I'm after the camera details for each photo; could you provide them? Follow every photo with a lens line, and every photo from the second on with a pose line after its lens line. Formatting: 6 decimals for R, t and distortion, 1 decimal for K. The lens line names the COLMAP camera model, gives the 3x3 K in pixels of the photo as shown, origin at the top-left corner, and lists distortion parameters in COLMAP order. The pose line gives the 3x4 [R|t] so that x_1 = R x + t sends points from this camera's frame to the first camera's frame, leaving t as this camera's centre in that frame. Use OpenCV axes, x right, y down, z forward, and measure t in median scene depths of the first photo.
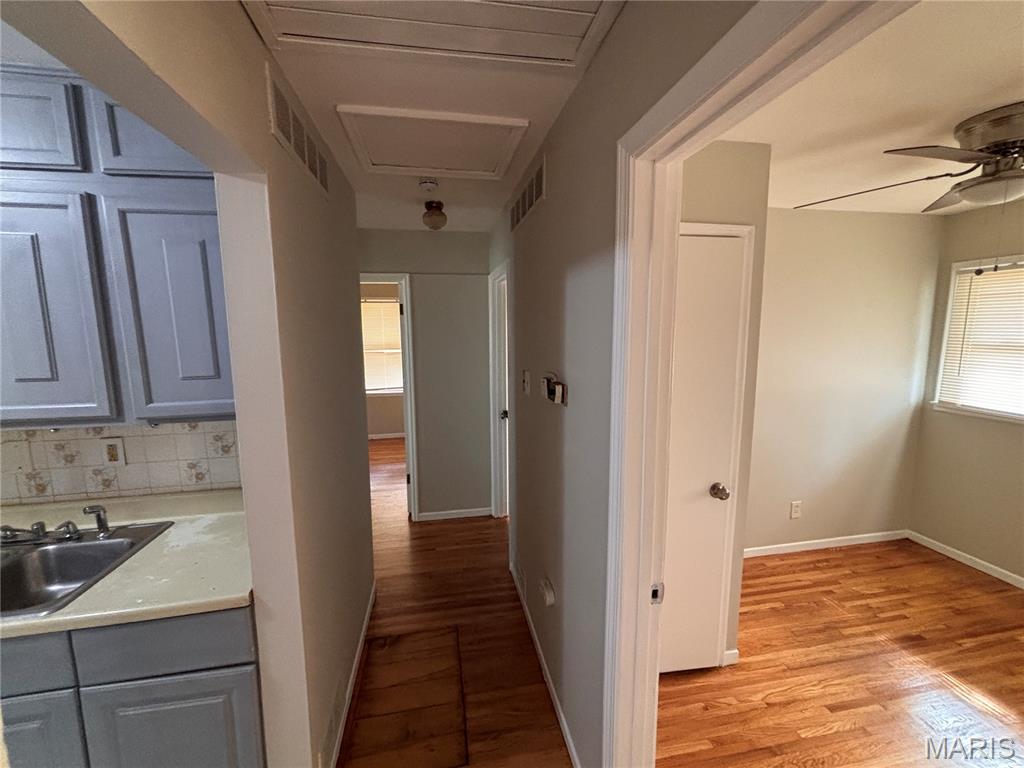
lens RADIAL K [[416.2, 0, 507.3], [0, 416.2, 381.3], [0, 0, 1]] dist [-0.004344, 0.000198]
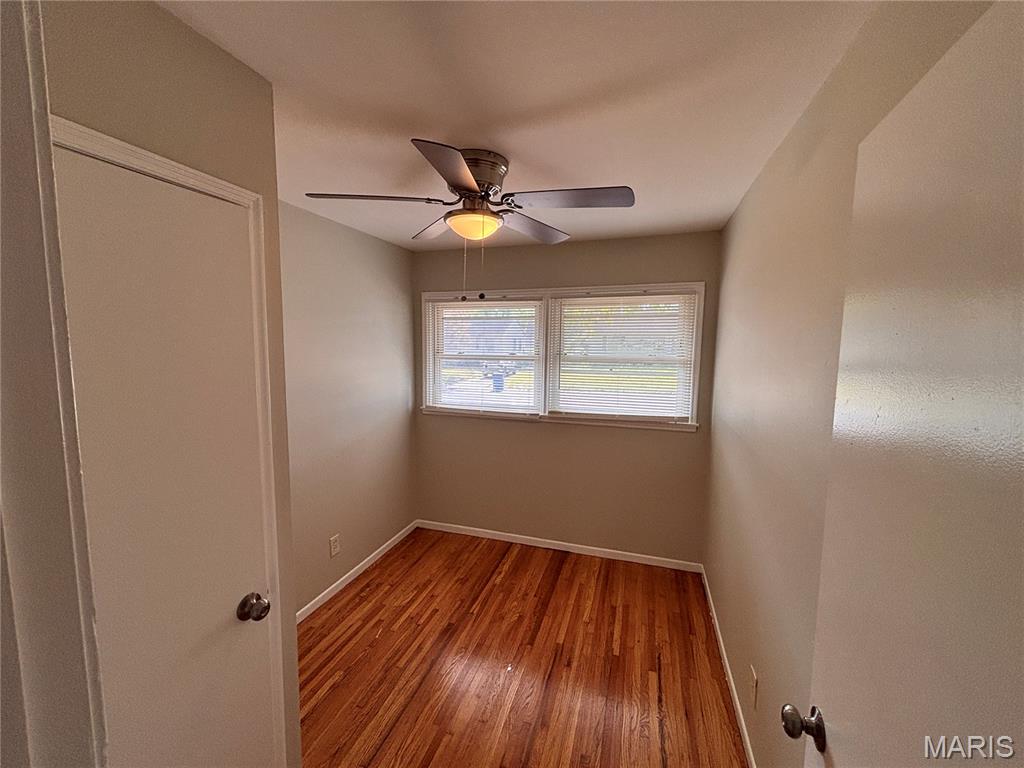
lens RADIAL K [[416.2, 0, 505.6], [0, 416.2, 382.0], [0, 0, 1]] dist [-0.004344, 0.000198]
pose [[0.476344, -0.073255, 0.876202, 0.122626], [0.099909, 0.994579, 0.028836, -0.039395], [-0.873564, 0.073805, 0.481080, 0.249318]]
